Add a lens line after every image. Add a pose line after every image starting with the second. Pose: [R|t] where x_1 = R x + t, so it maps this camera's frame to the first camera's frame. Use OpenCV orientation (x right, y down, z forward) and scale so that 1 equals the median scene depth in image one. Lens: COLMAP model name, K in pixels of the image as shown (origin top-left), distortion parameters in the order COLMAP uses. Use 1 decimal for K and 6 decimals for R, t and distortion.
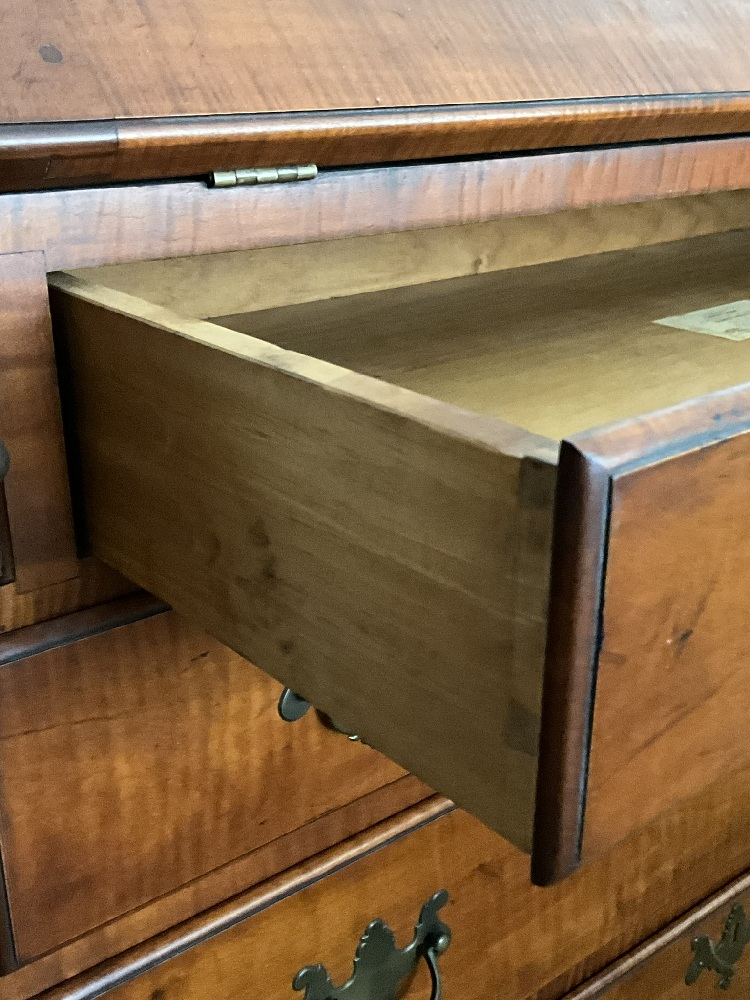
lens RADIAL K [[1163.2, 0, 375.0], [0, 1163.2, 500.0], [0, 0, 1]] dist [0.064037, -0.063056]
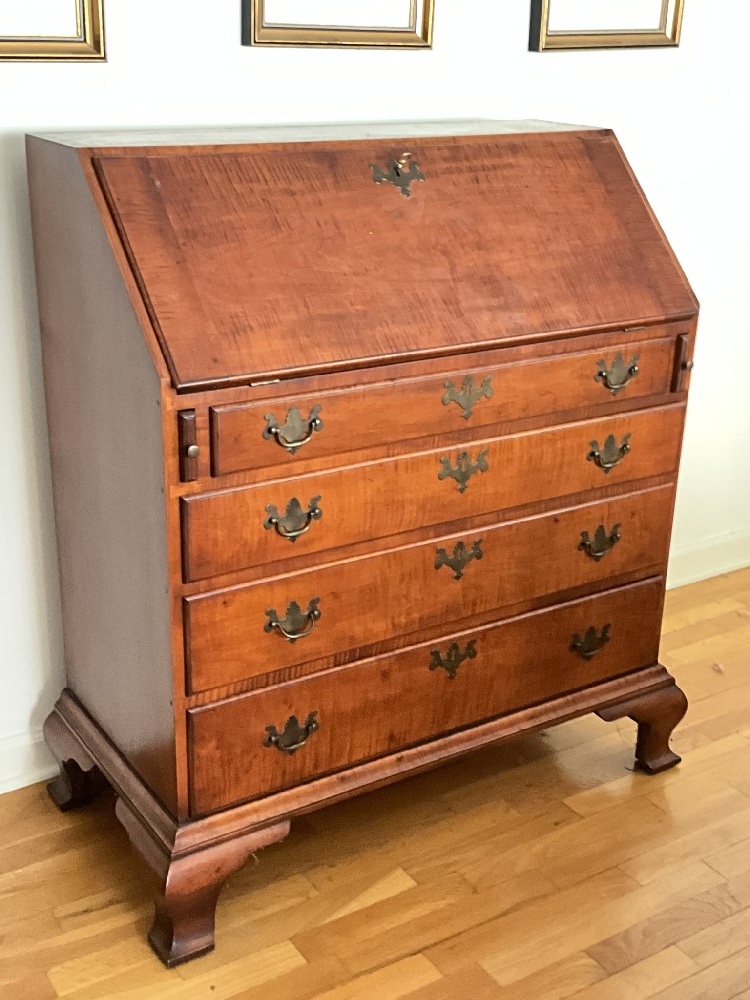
lens RADIAL K [[1250.7, 0, 375.0], [0, 1250.7, 500.0], [0, 0, 1]] dist [0.069661, 0.017194]
pose [[0.993760, 0.067537, -0.088770, 0.596002], [-0.066686, 0.997695, 0.012522, 0.033412], [0.089411, -0.006524, 0.995973, -2.798161]]
